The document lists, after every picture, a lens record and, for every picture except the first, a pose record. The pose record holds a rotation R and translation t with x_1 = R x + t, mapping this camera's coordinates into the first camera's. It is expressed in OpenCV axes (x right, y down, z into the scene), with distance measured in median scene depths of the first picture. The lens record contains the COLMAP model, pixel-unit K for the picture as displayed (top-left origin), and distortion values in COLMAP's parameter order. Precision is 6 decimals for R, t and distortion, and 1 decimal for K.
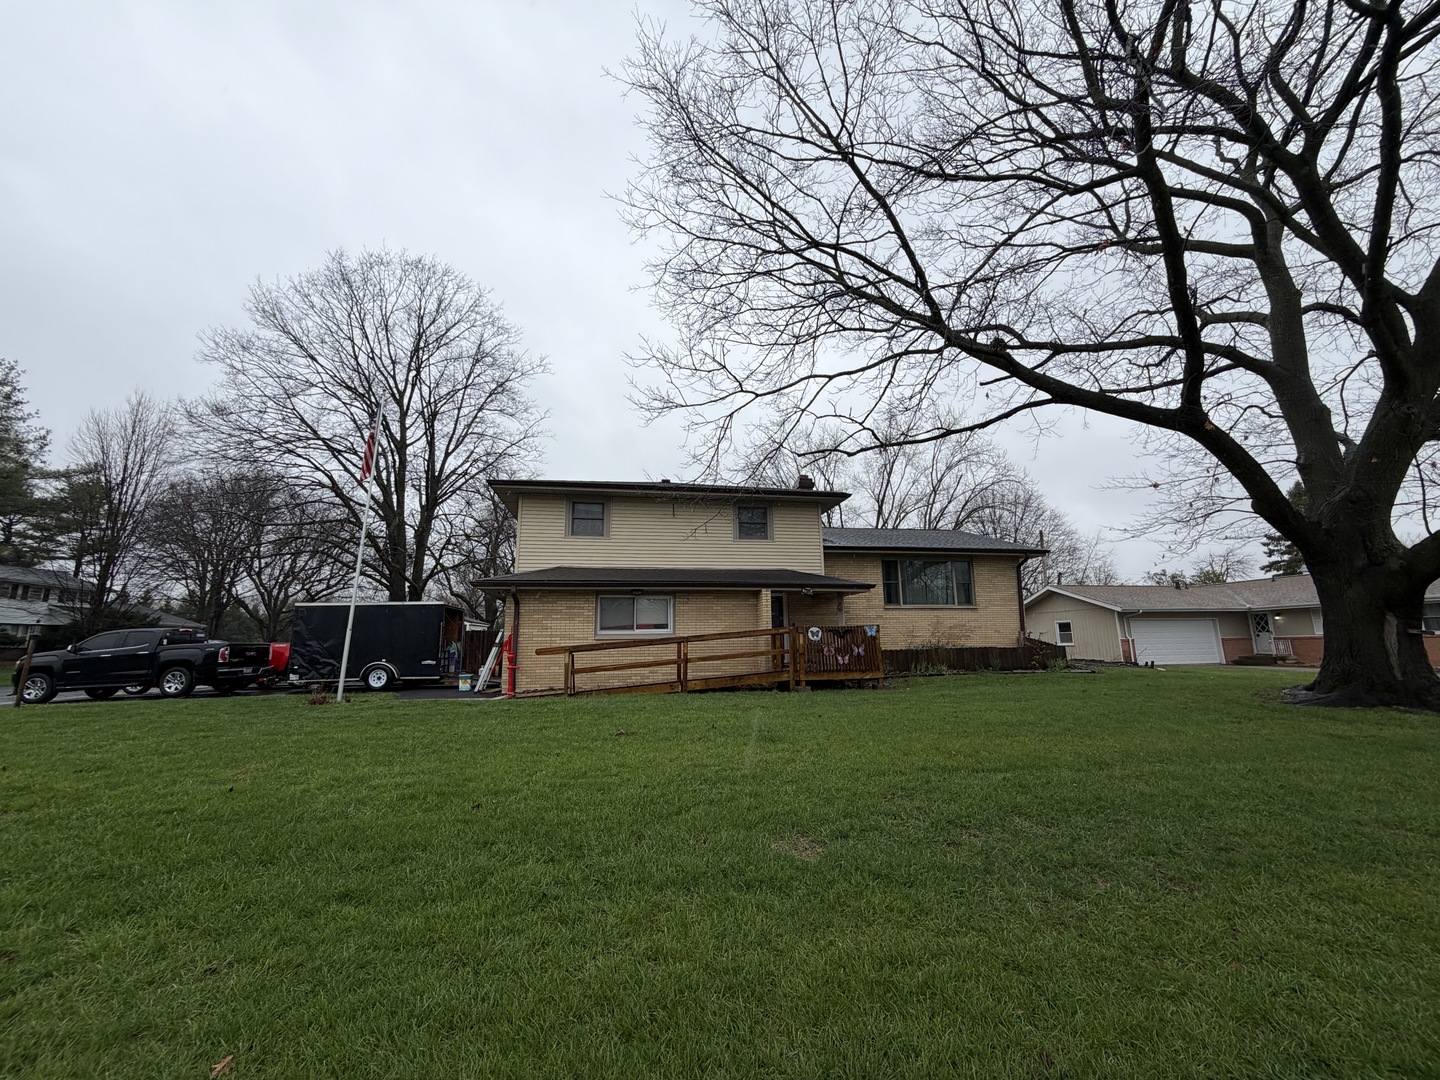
lens RADIAL K [[572.7, 0, 715.8], [0, 572.7, 543.5], [0, 0, 1]] dist [0.001273, -0.000325]
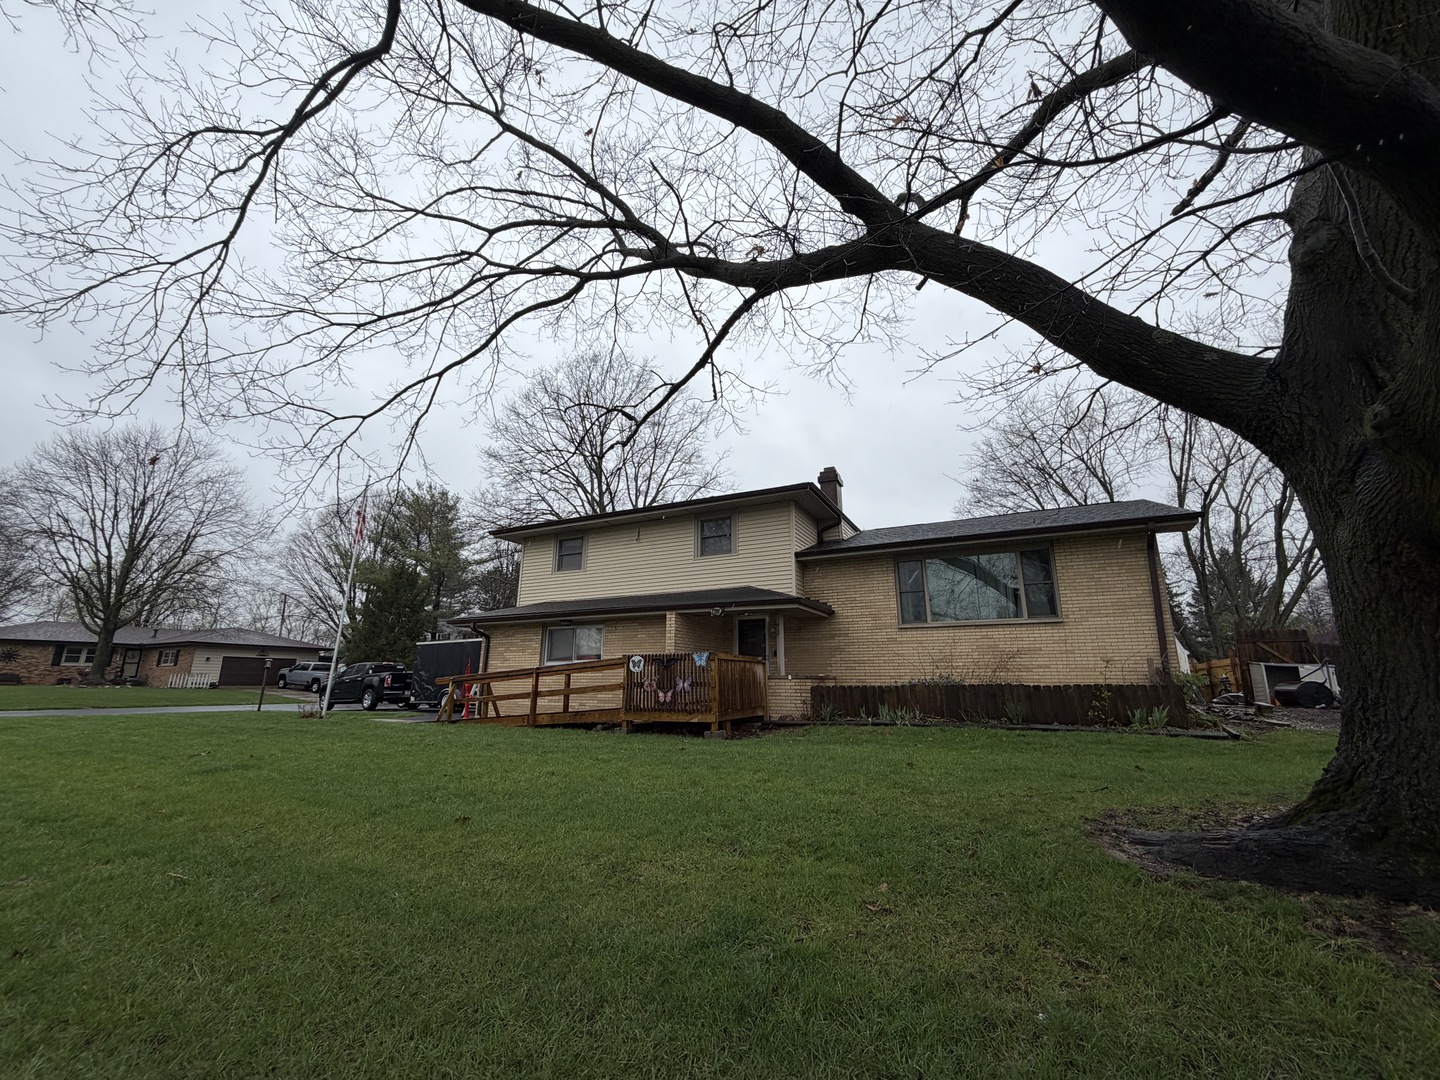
lens RADIAL K [[572.7, 0, 718.5], [0, 572.7, 534.8], [0, 0, 1]] dist [0.001273, -0.000325]
pose [[0.808766, -0.133565, -0.572763, 0.656587], [0.093238, 0.990673, -0.099363, 0.056461], [0.580693, 0.026958, 0.813677, 0.333063]]
